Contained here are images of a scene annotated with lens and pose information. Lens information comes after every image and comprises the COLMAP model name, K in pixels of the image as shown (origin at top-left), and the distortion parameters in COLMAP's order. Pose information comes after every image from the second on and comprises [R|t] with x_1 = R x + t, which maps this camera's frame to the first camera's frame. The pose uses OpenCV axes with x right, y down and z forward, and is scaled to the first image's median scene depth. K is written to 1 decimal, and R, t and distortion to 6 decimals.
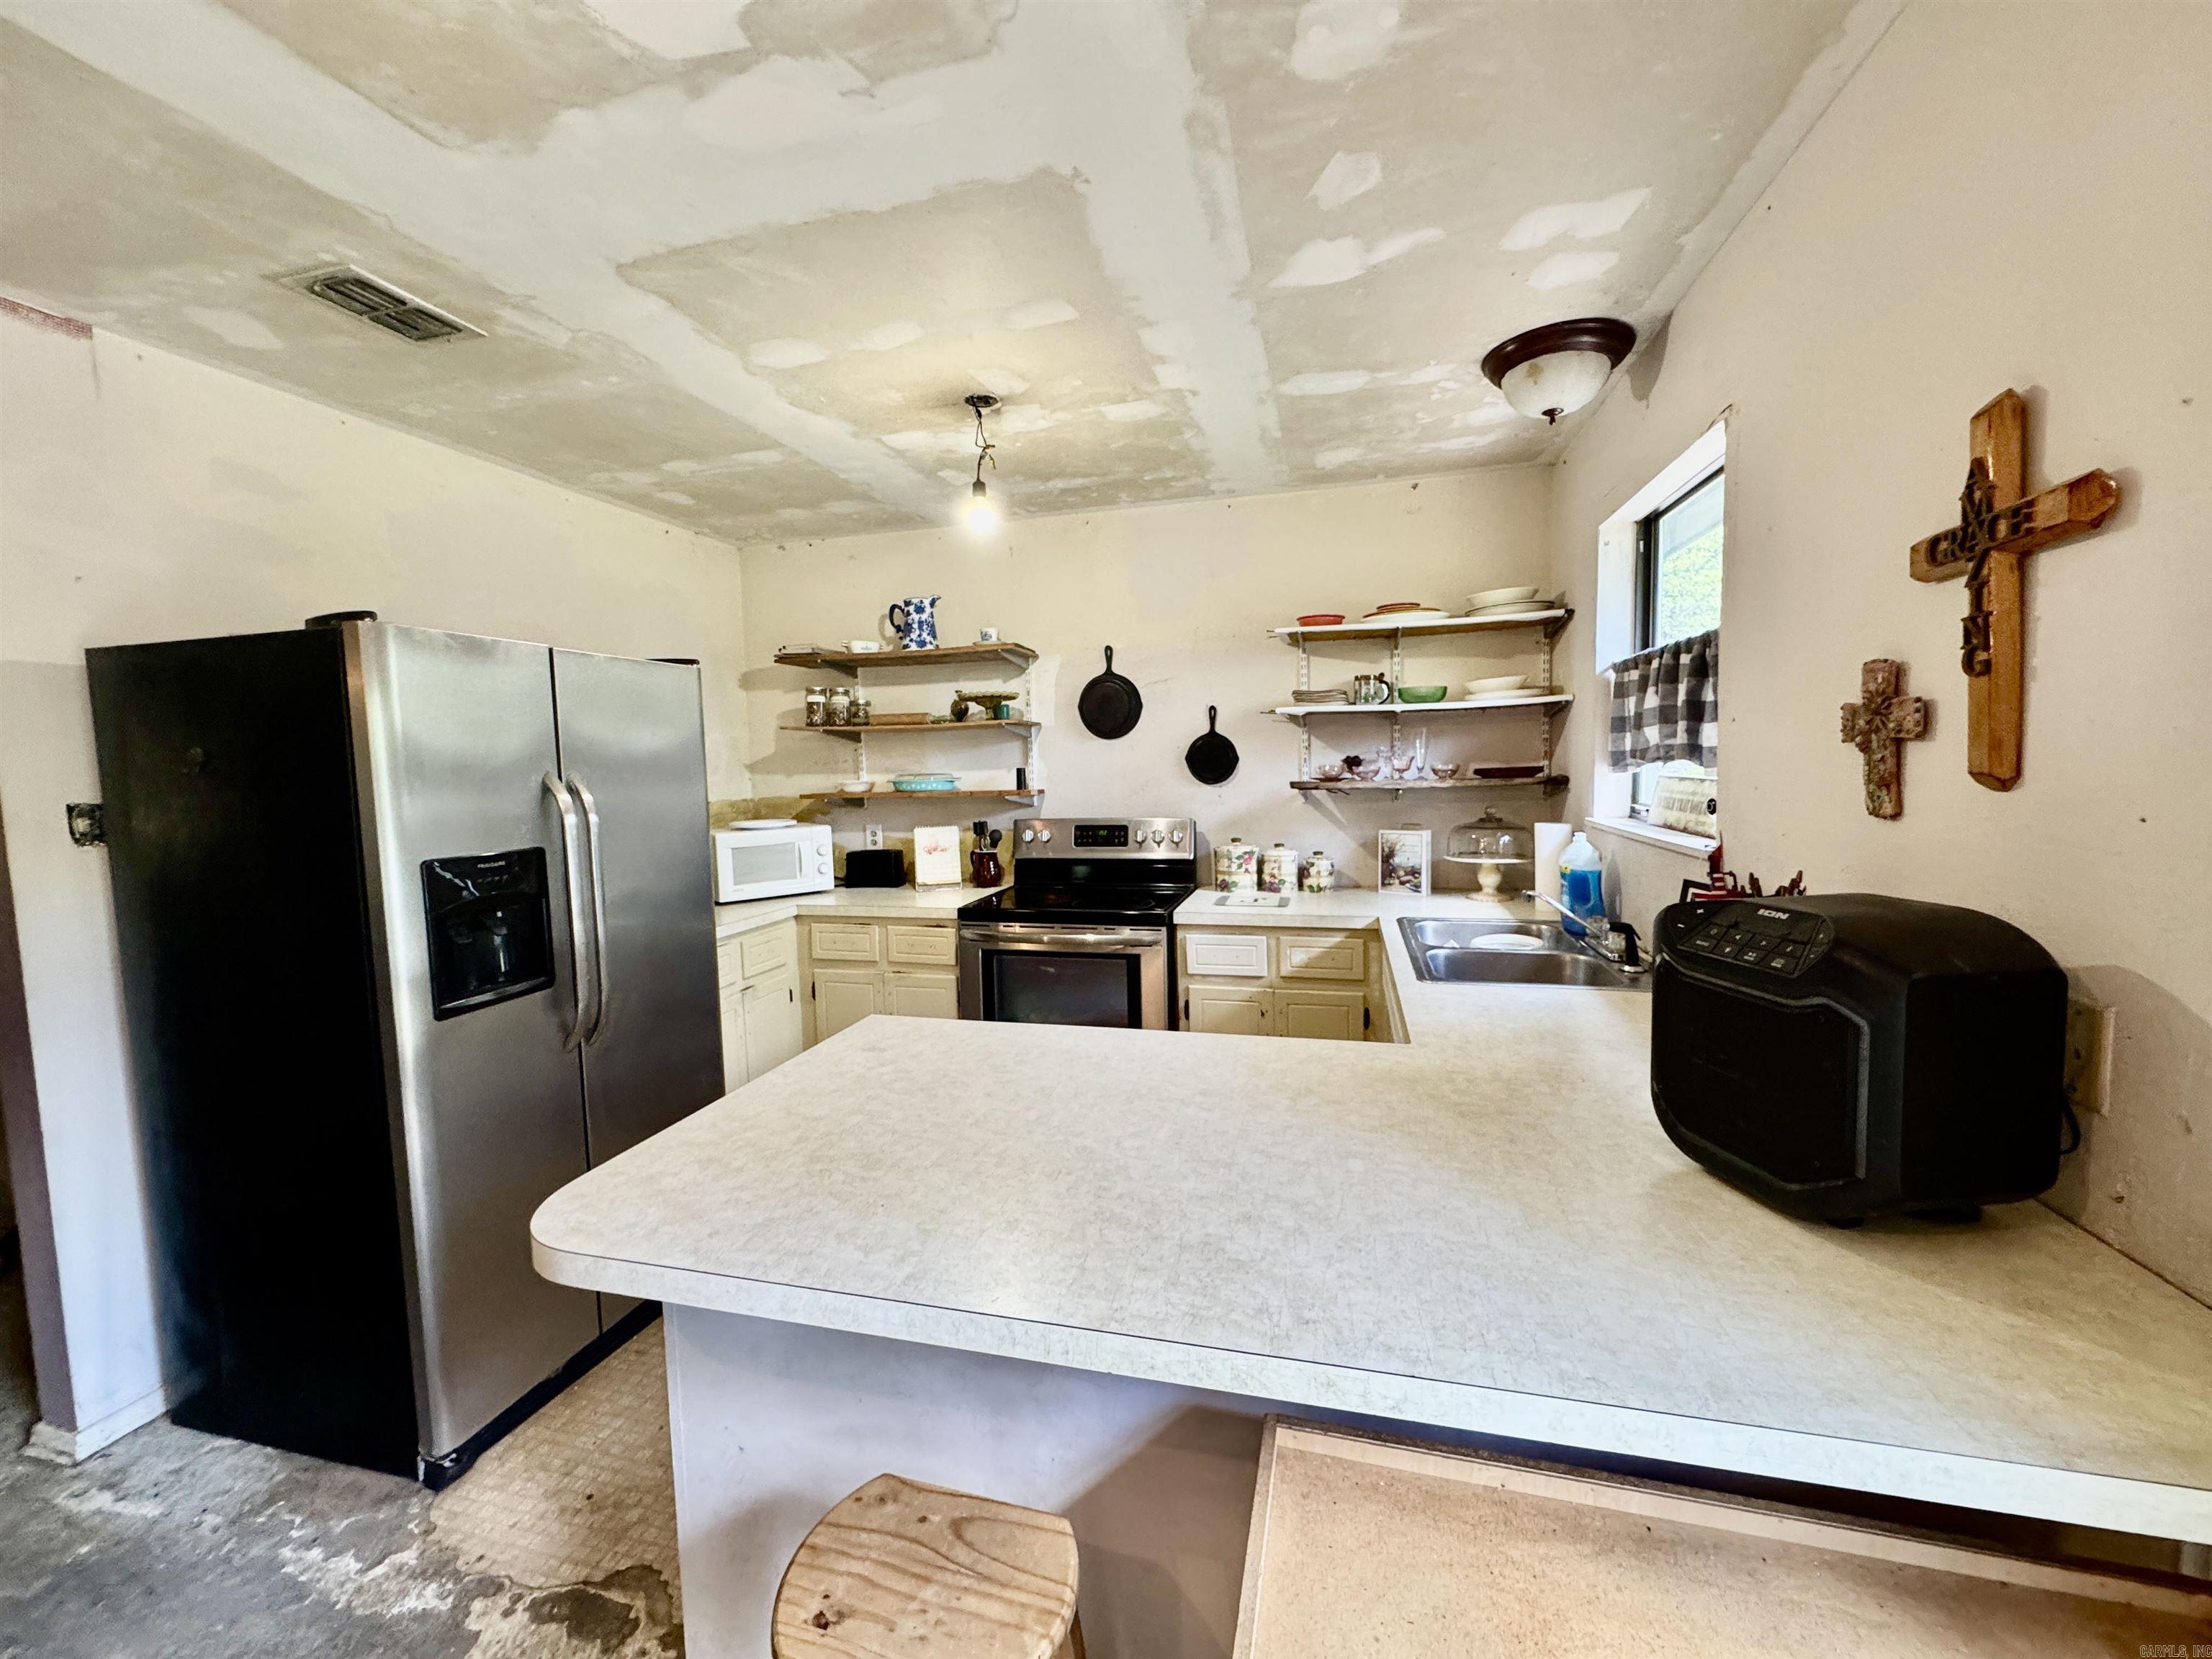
lens RADIAL K [[881.5, 0, 1108.8], [0, 881.5, 823.1], [0, 0, 1]] dist [-0.001495, 0.000251]
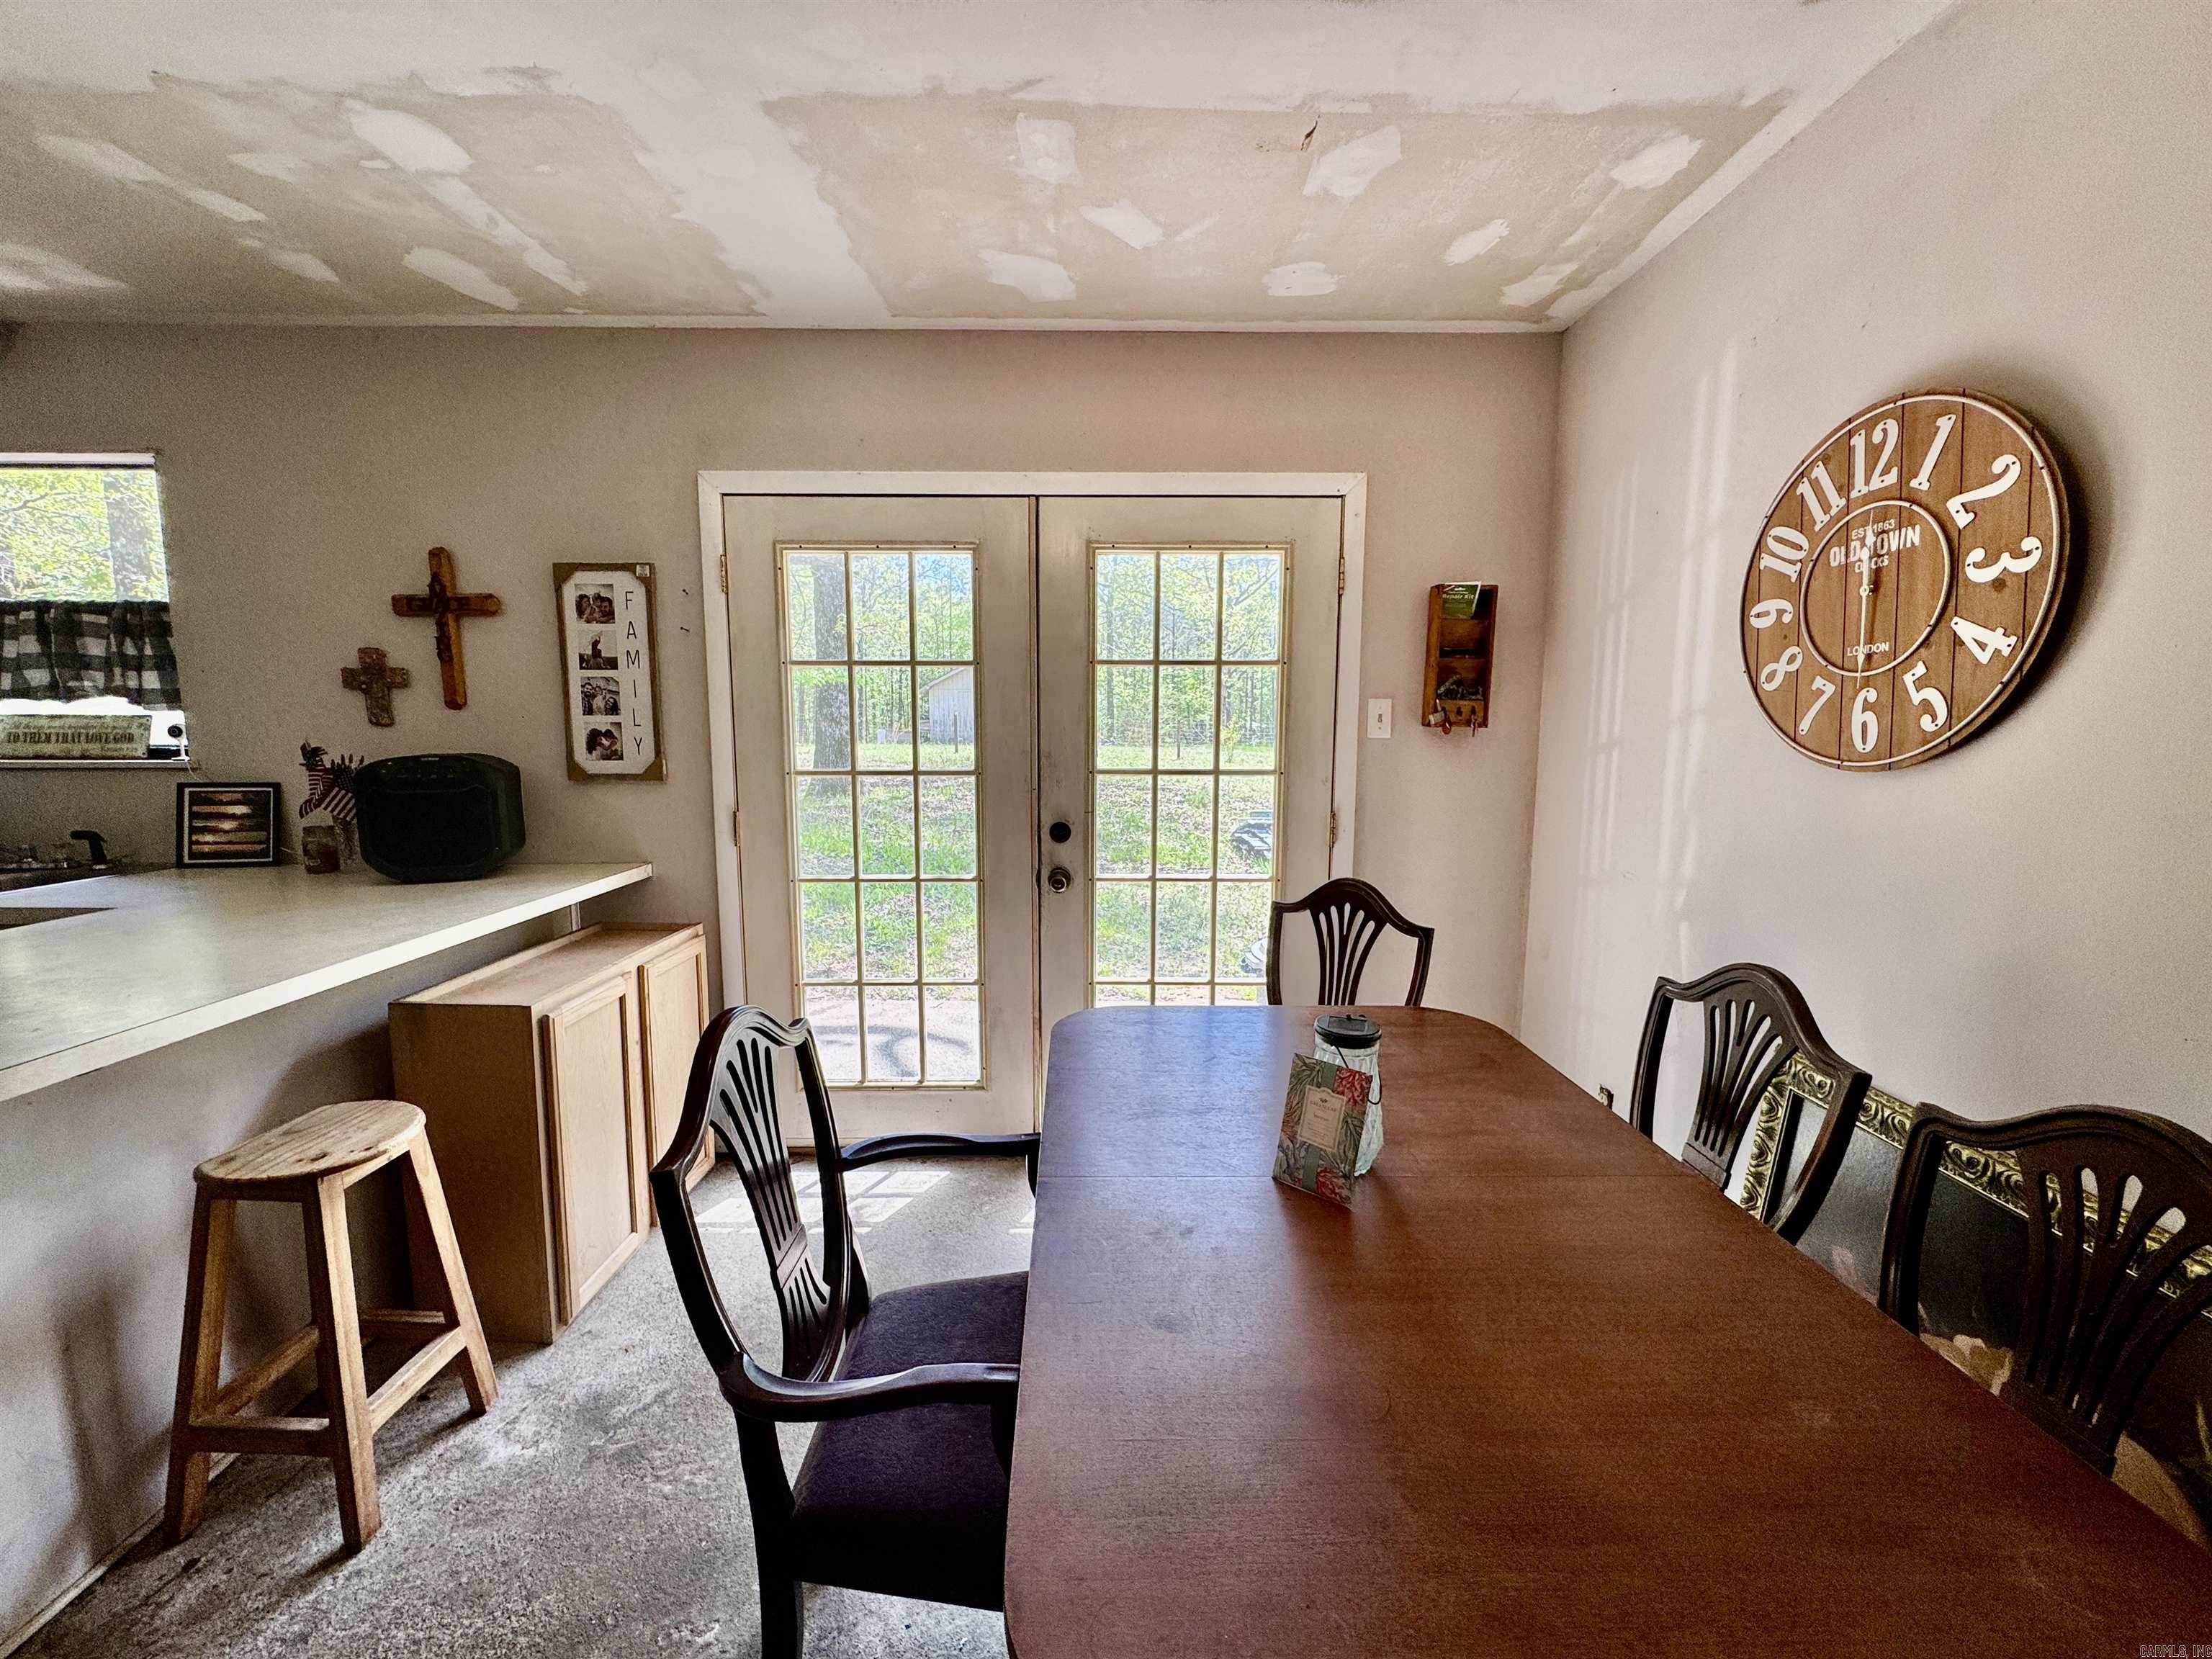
lens RADIAL K [[881.3, 0, 1102.3], [0, 881.3, 825.5], [0, 0, 1]] dist [-0.003246, -0.000159]
pose [[-0.261161, -0.090240, 0.961068, -0.874350], [0.072914, 0.990932, 0.112858, 0.065132], [-0.962537, 0.099550, -0.252213, -0.042804]]
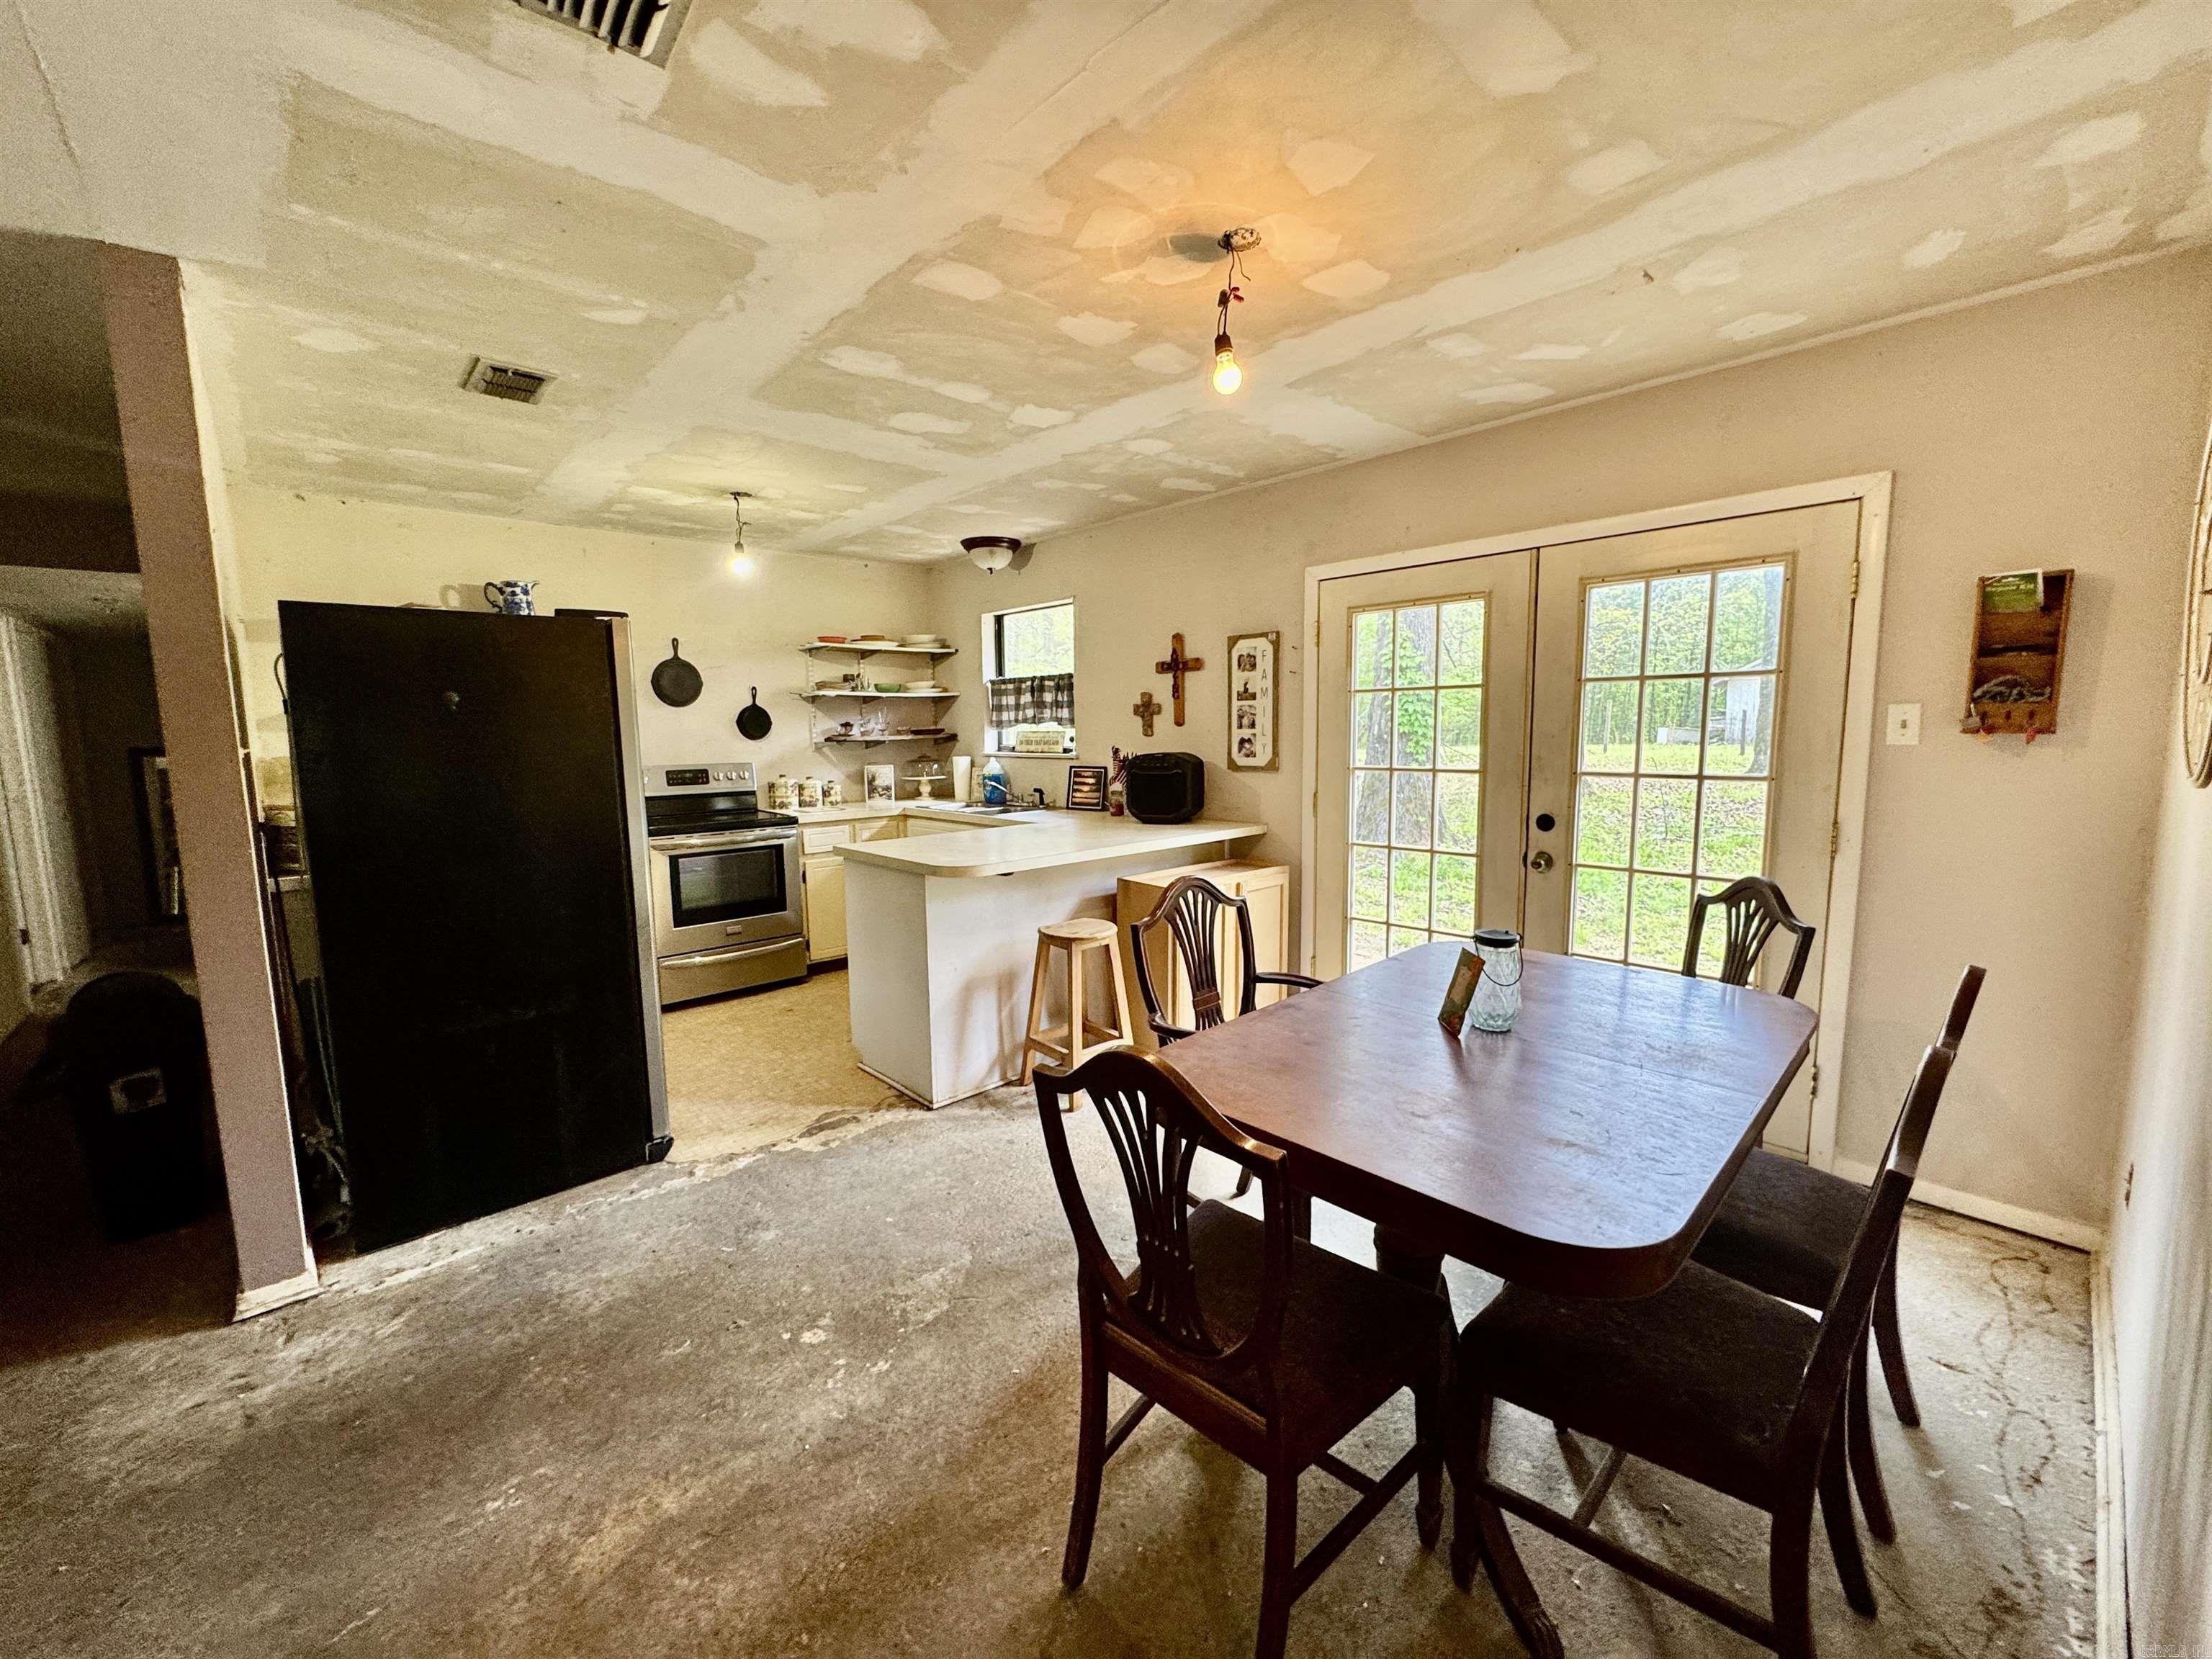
lens RADIAL K [[881.3, 0, 1102.3], [0, 881.3, 825.5], [0, 0, 1]] dist [-0.003246, -0.000159]
pose [[0.537954, -0.078906, 0.839273, -1.298919], [0.061974, 0.996617, 0.053975, 0.086802], [-0.840693, 0.022977, 0.541024, -0.450239]]
